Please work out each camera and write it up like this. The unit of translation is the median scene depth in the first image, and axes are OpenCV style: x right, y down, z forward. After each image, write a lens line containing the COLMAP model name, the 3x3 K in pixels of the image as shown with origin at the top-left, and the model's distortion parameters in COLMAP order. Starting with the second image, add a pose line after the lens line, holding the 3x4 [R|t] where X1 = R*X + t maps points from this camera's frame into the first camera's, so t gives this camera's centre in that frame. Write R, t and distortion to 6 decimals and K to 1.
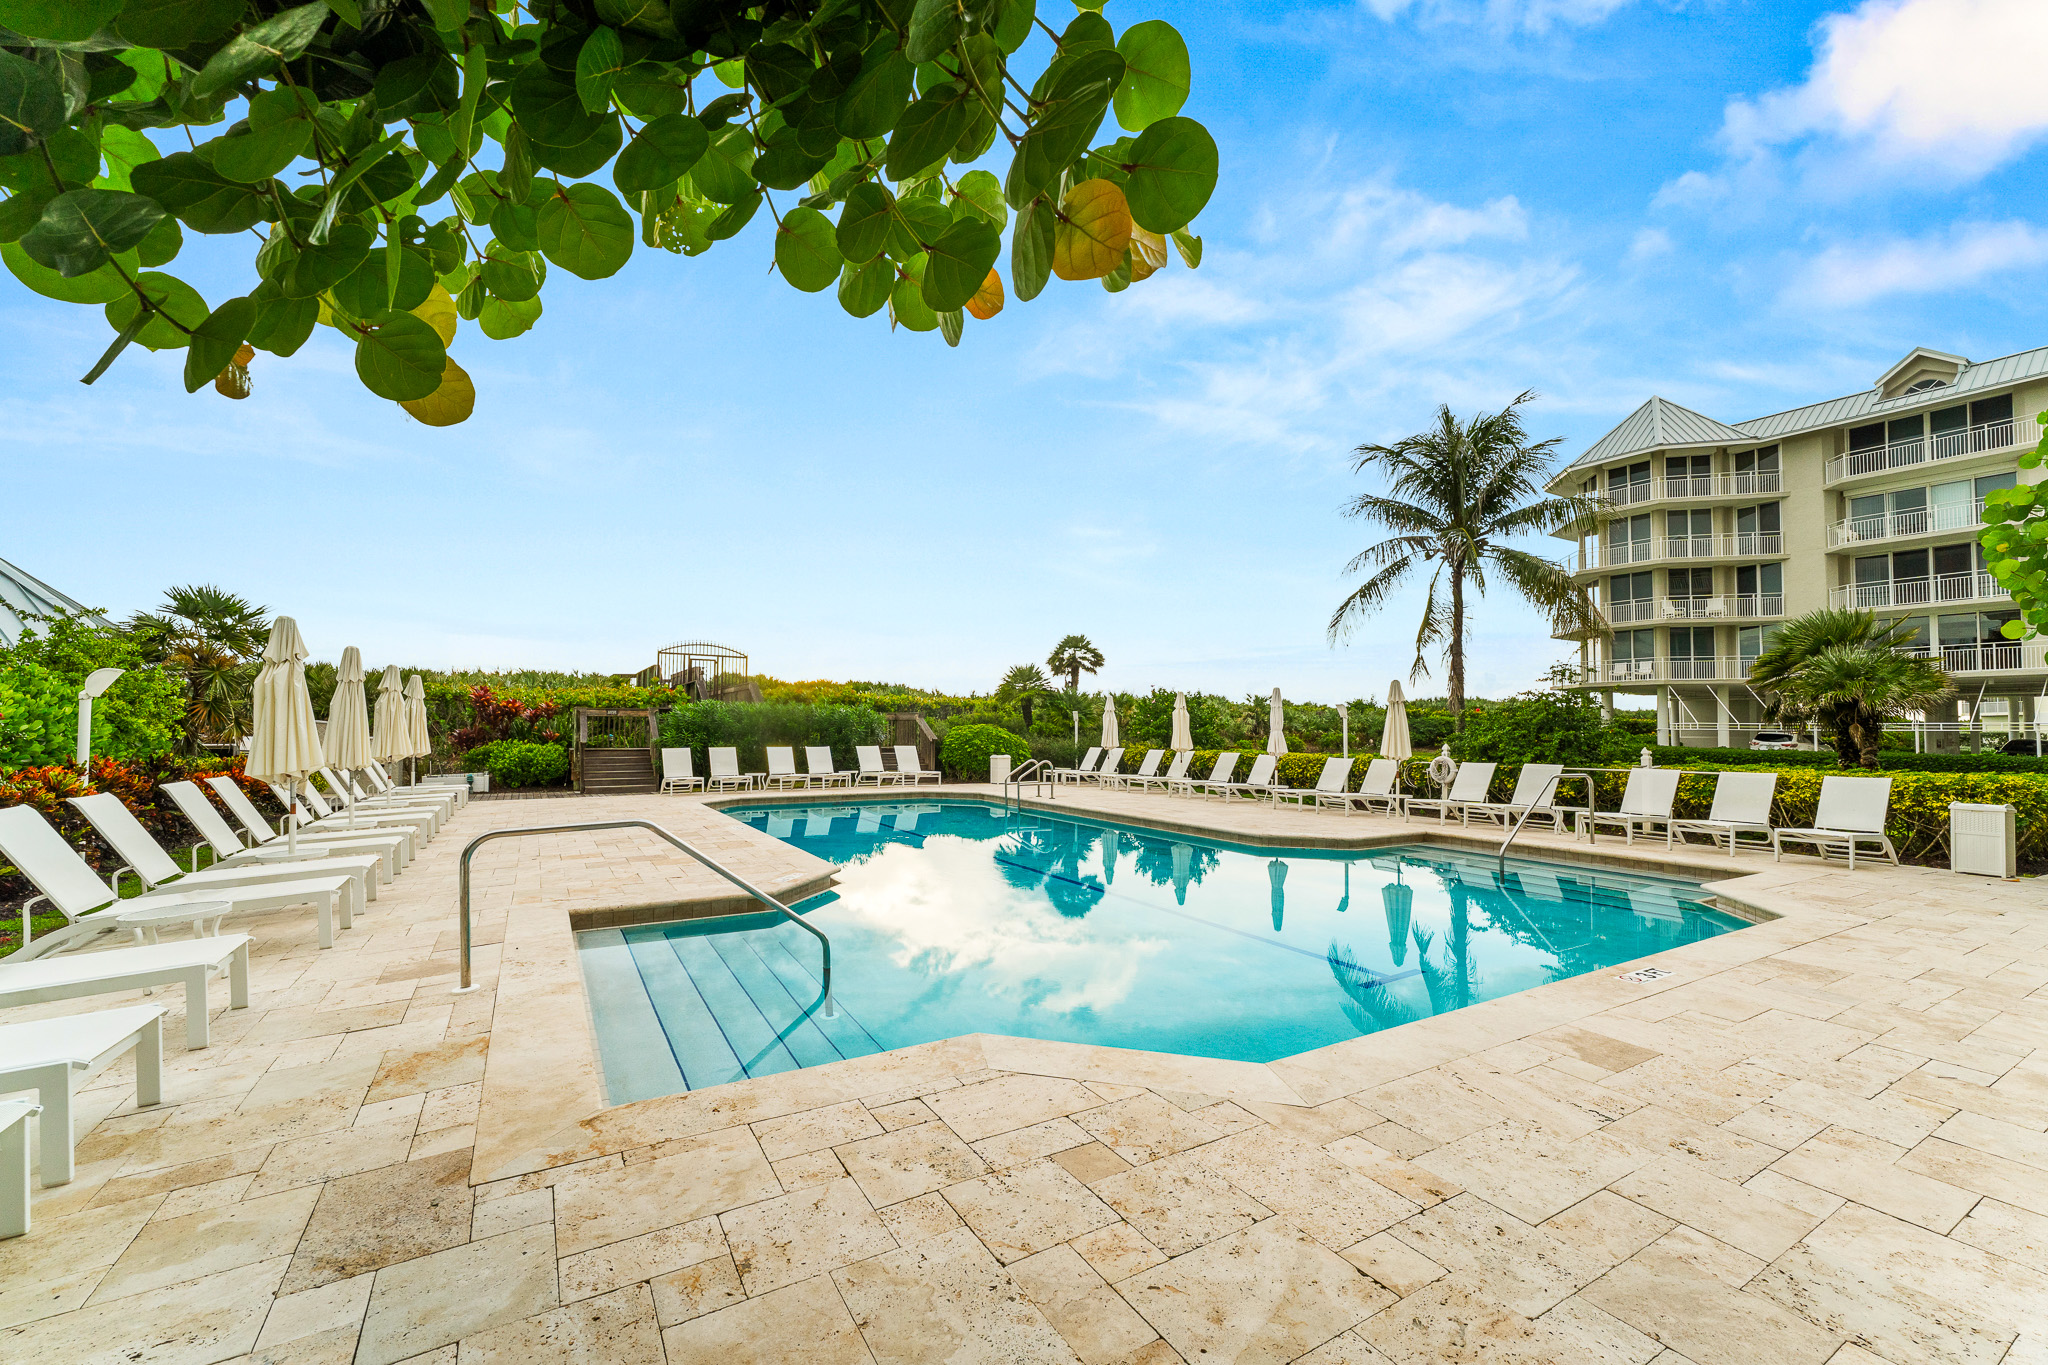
lens RADIAL K [[829.2, 0, 1007.4], [0, 829.2, 711.3], [0, 0, 1]] dist [-0.002083, -0.000005]
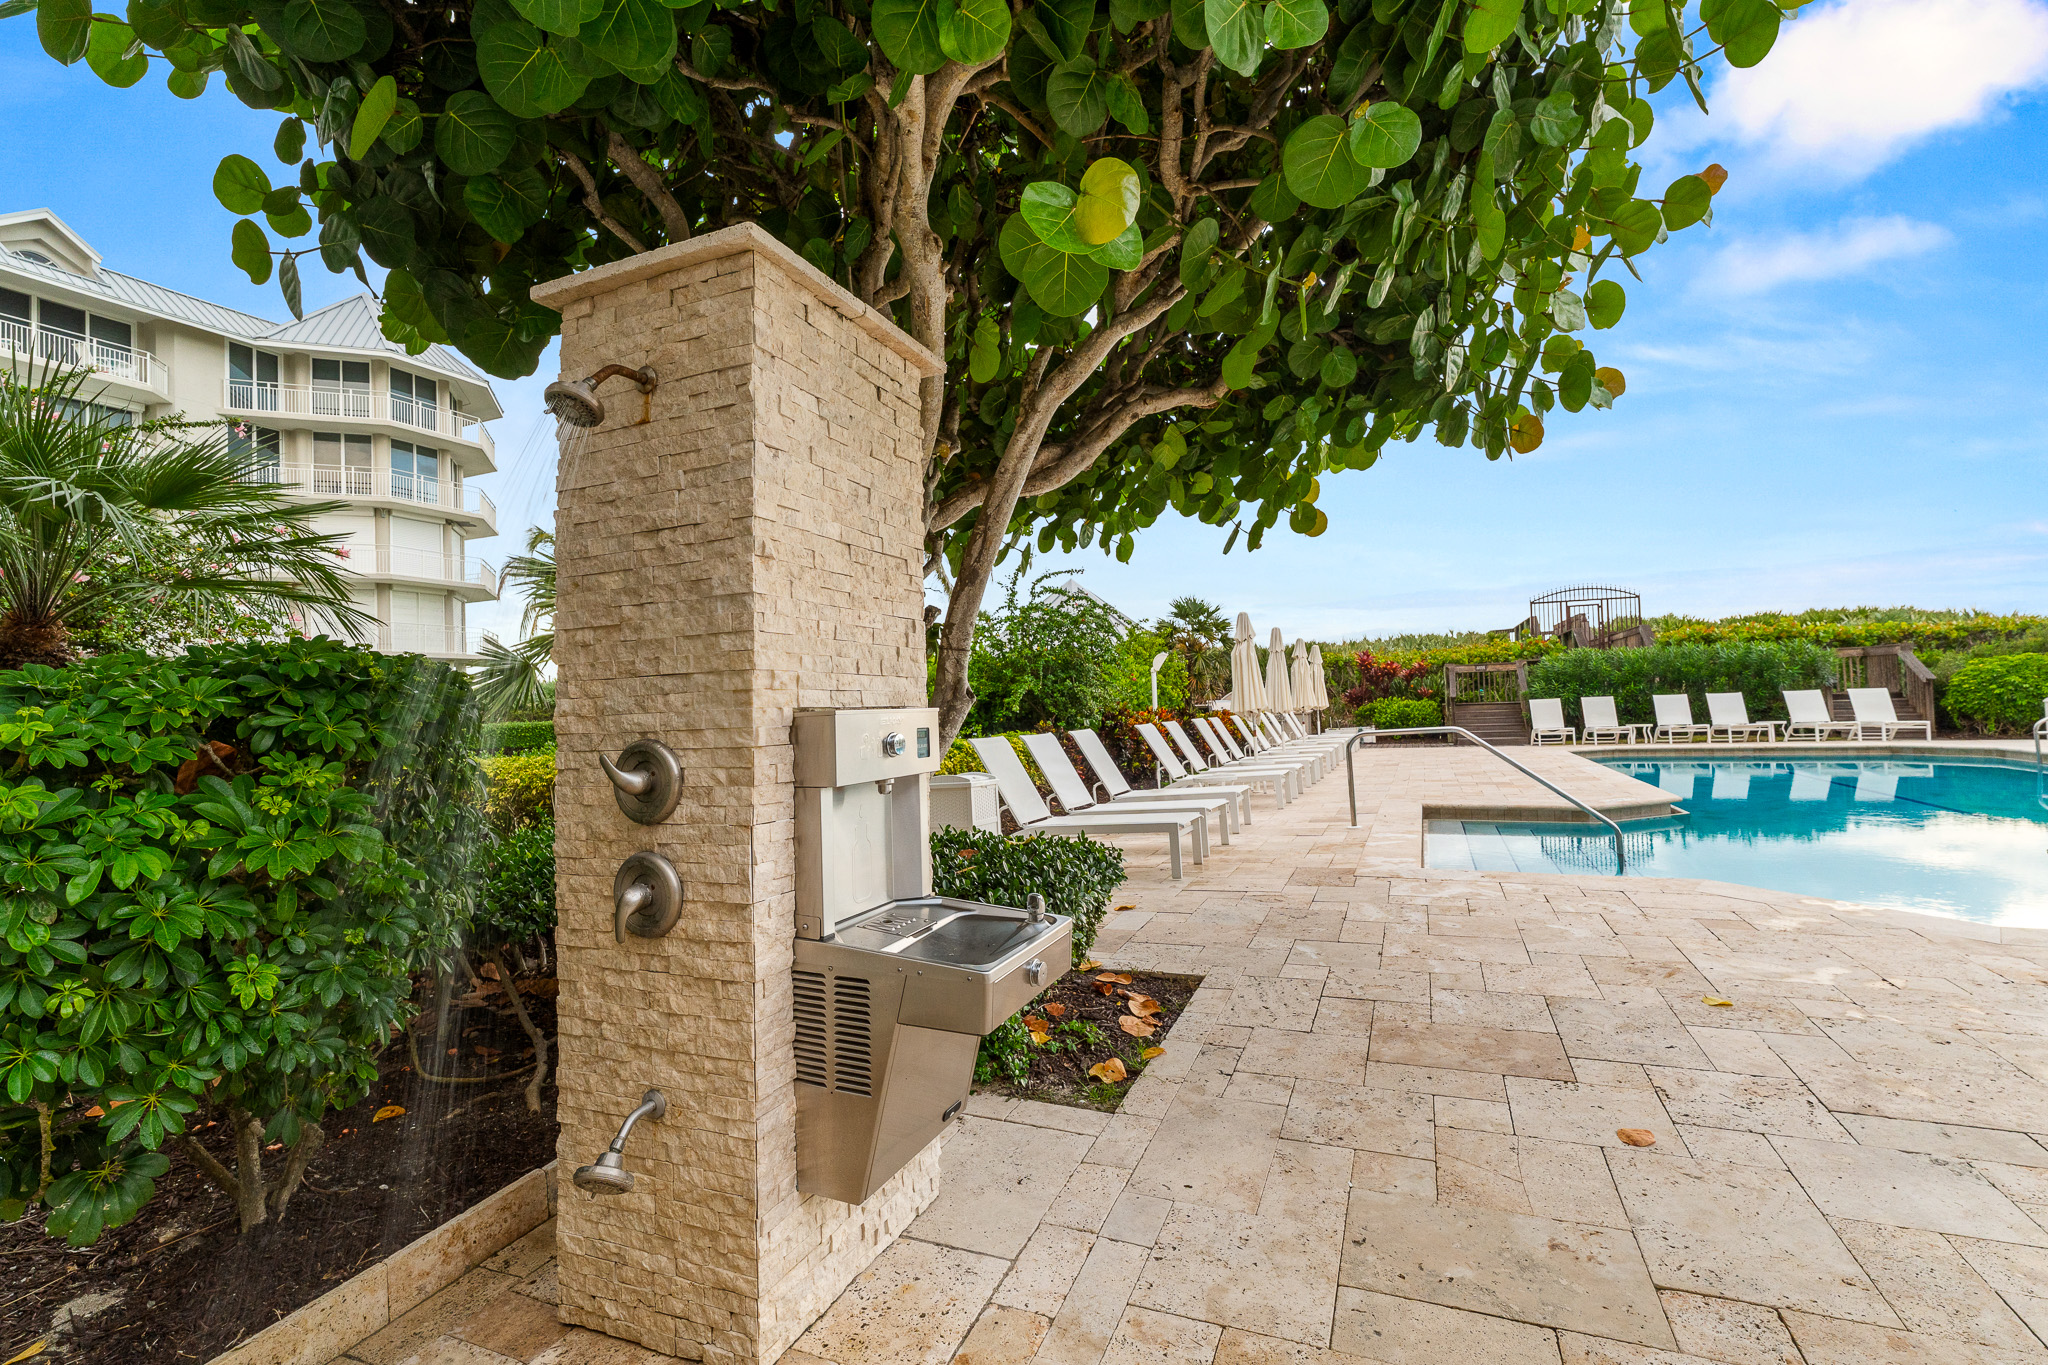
lens RADIAL K [[895.5, 0, 1023.7], [0, 895.5, 676.4], [0, 0, 1]] dist [0.002712, 0.000835]
pose [[0.591437, -0.051526, -0.804703, 0.090257], [0.053934, 0.998249, -0.024279, 0.009380], [0.804545, -0.029041, 0.593181, -0.128074]]
